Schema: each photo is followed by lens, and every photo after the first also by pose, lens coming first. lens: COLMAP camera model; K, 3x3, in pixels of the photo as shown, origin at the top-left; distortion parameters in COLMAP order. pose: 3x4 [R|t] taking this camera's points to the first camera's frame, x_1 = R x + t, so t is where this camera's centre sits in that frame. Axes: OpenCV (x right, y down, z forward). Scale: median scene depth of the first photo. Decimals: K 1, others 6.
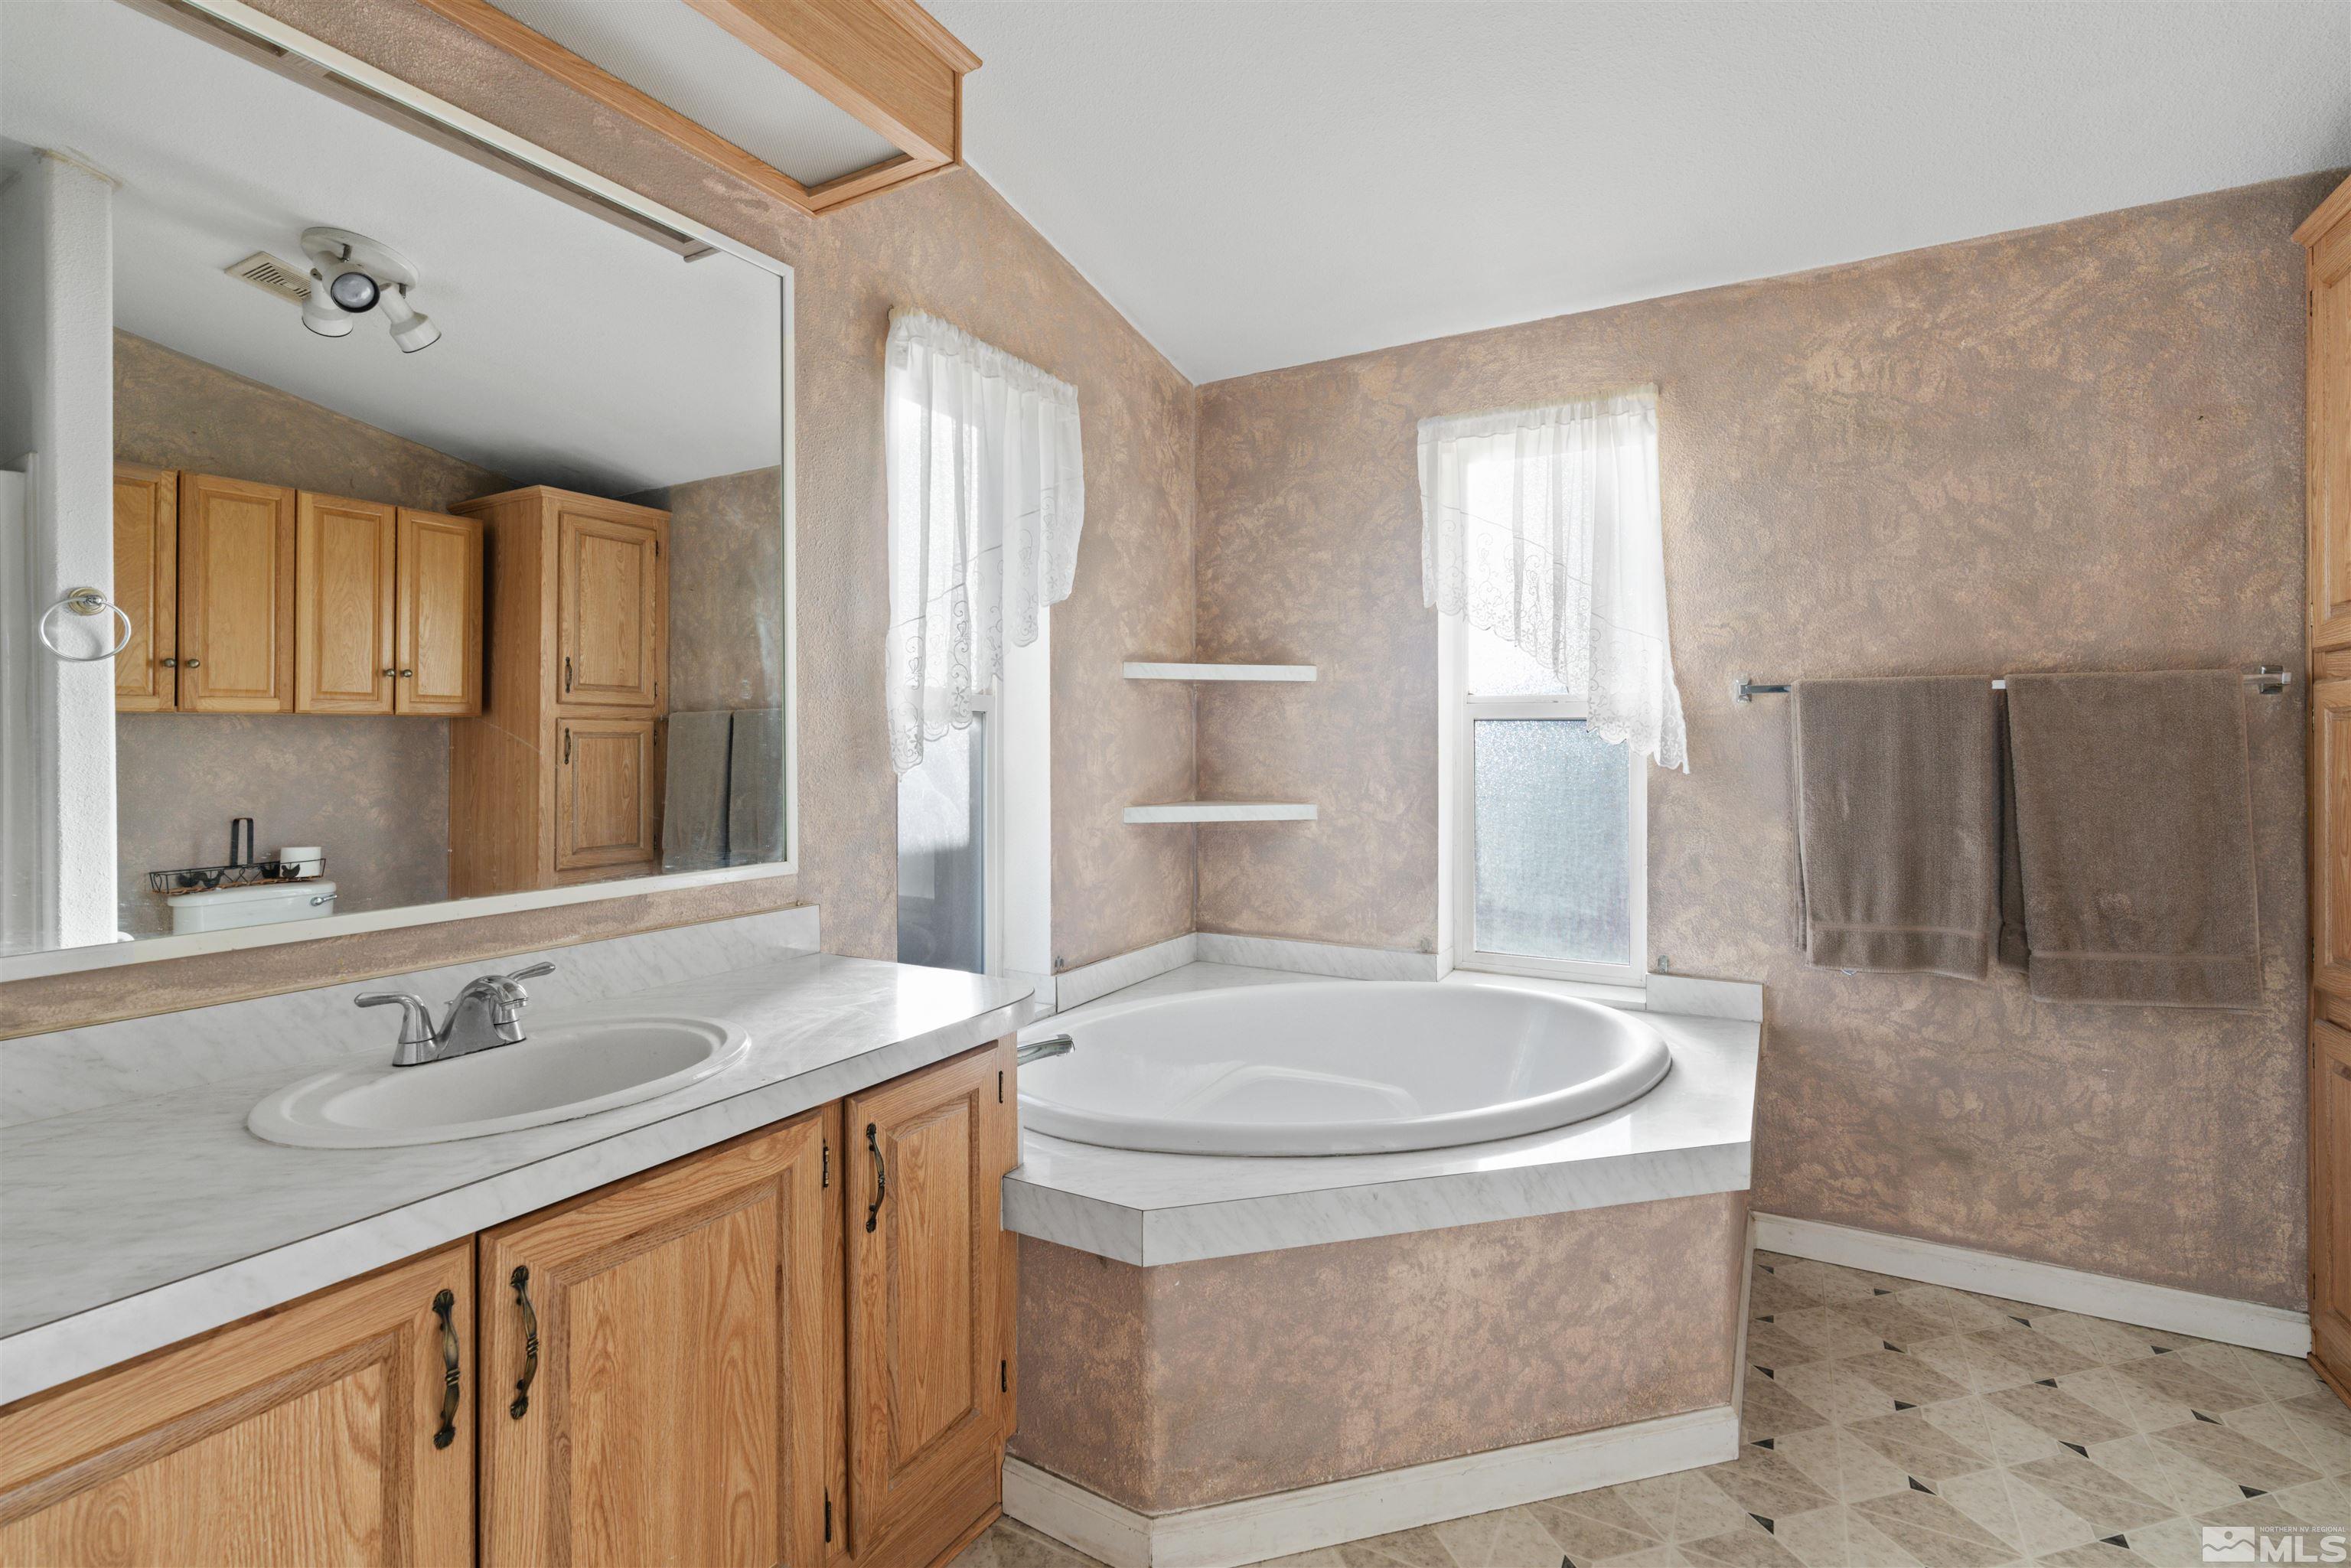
lens RADIAL K [[1063.3, 0, 1166.6], [0, 1063.3, 773.5], [0, 0, 1]] dist [-0.004043, 0.001046]
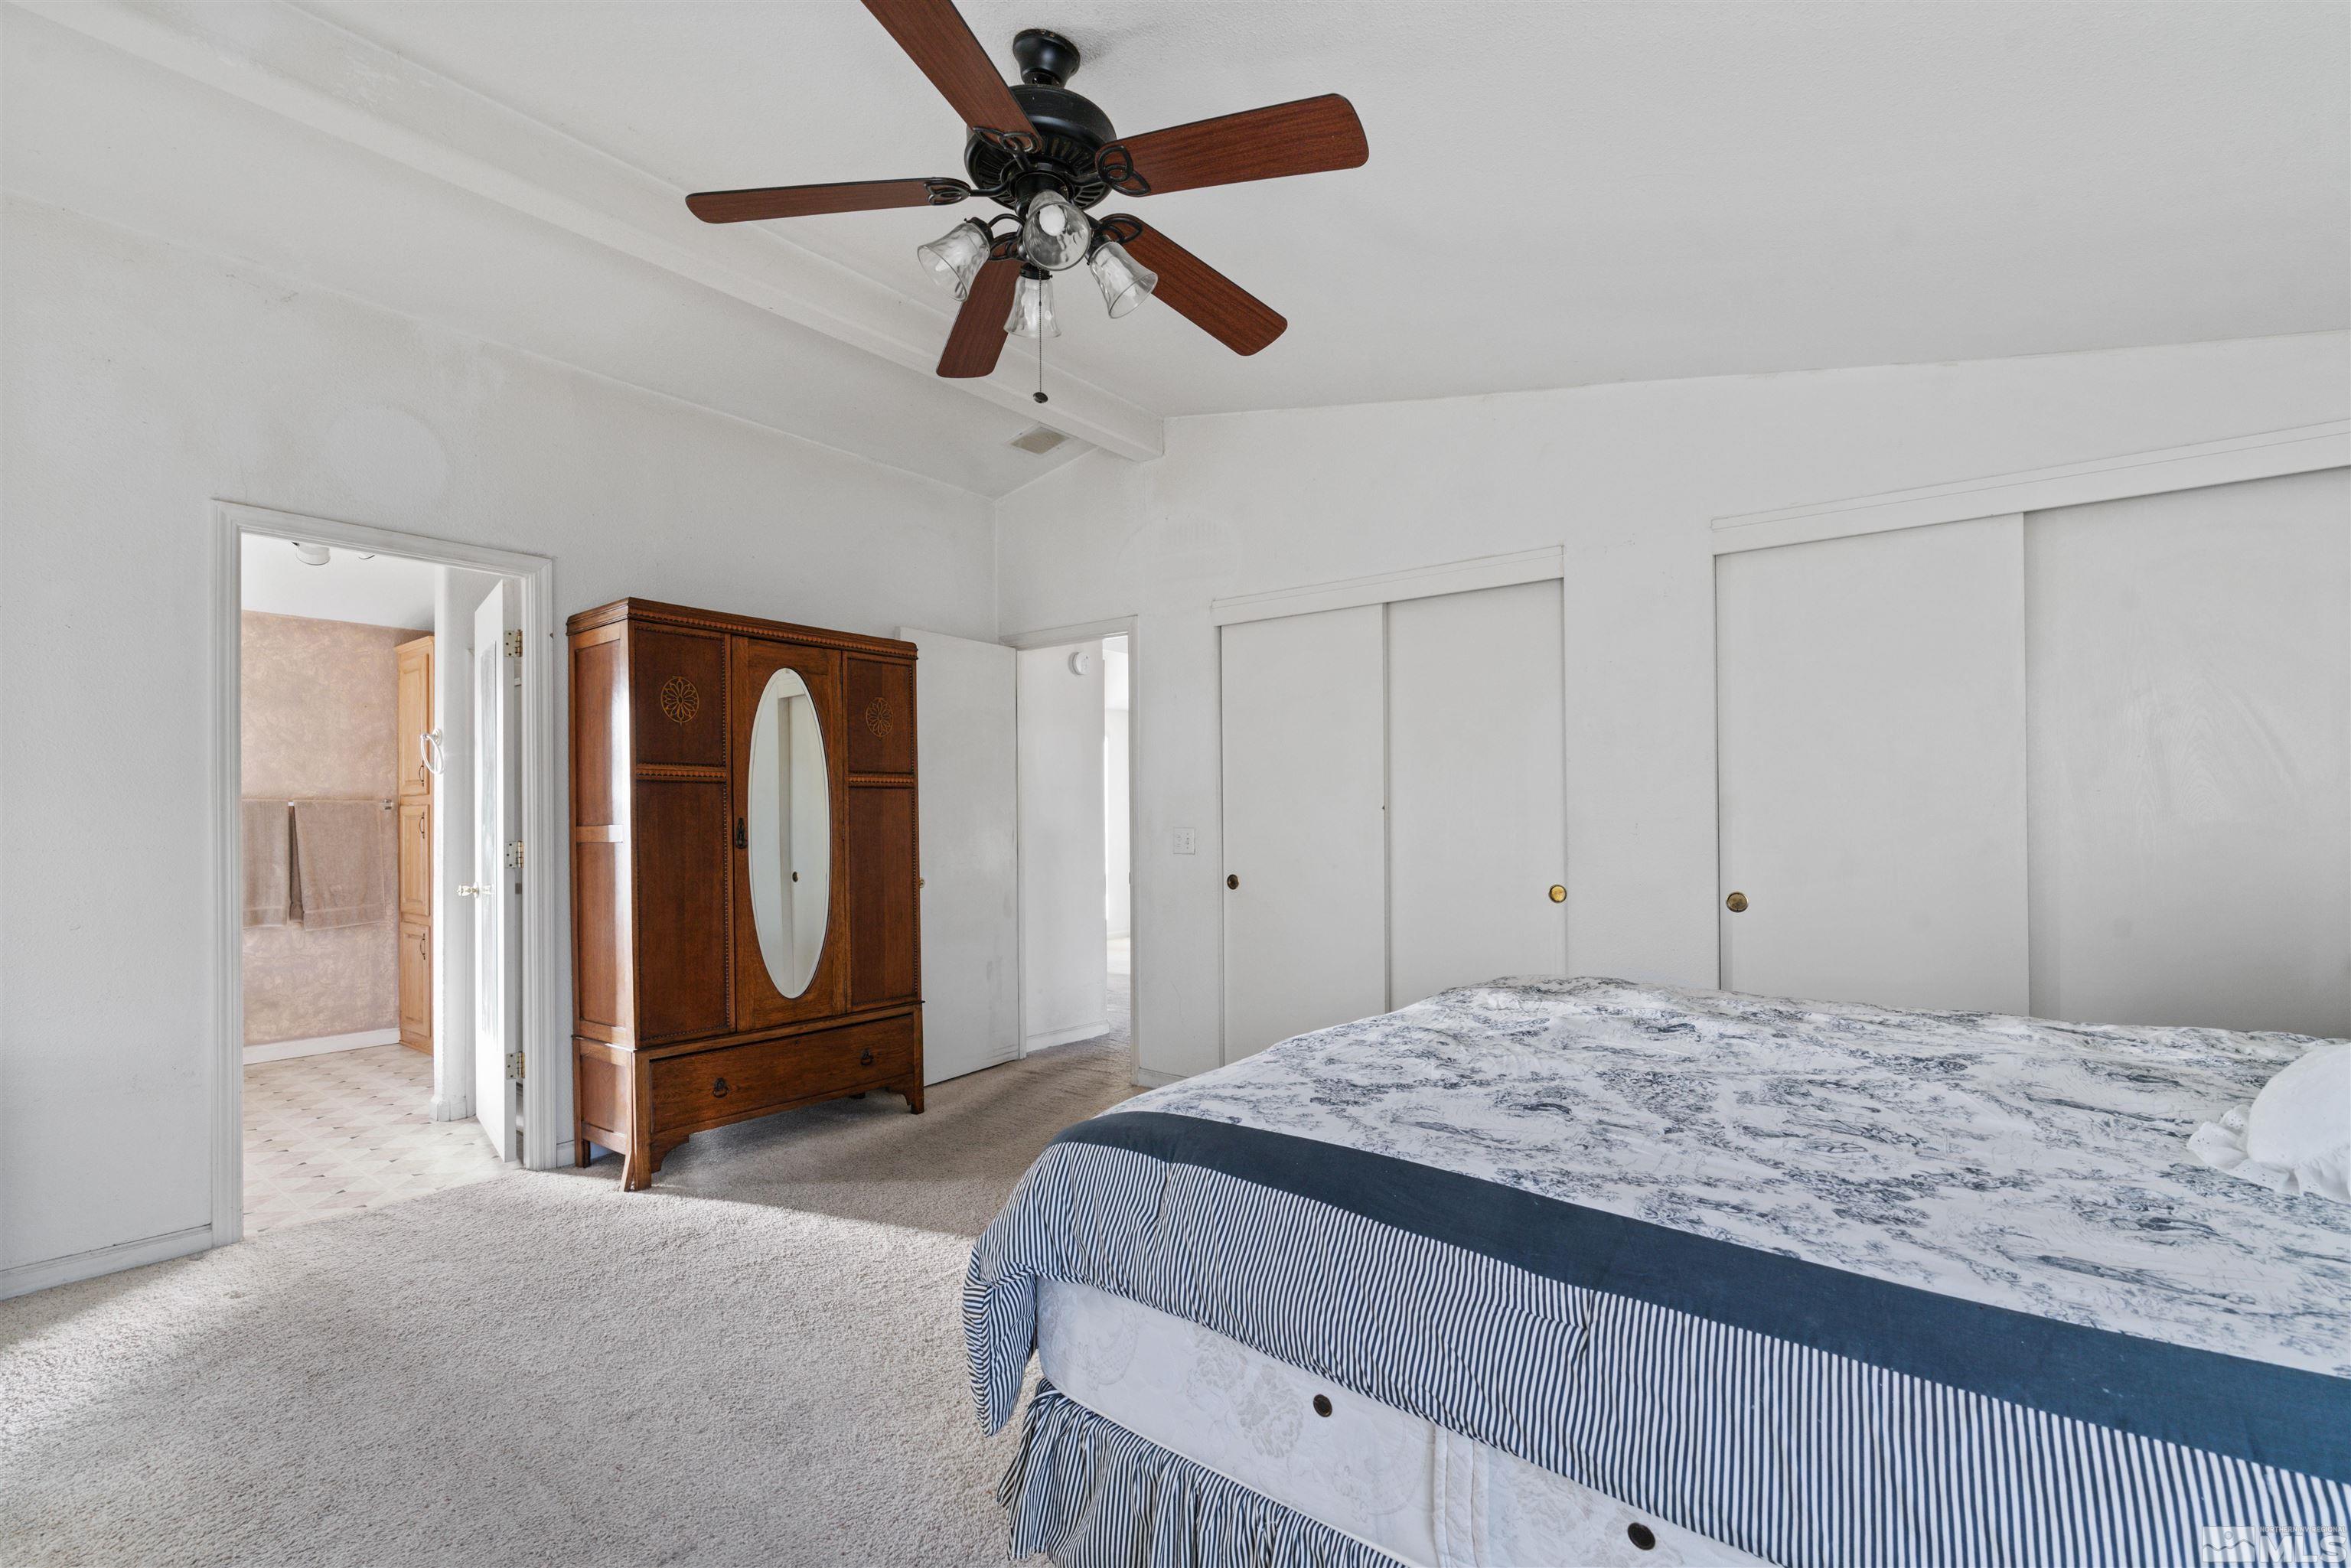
lens RADIAL K [[1063.3, 0, 1165.9], [0, 1063.3, 795.4], [0, 0, 1]] dist [-0.004043, 0.001046]
pose [[0.149266, 0.004712, 0.988786, -1.337060], [0.004506, 0.999975, -0.005446, -0.082199], [-0.988787, 0.005268, 0.149241, -1.362596]]
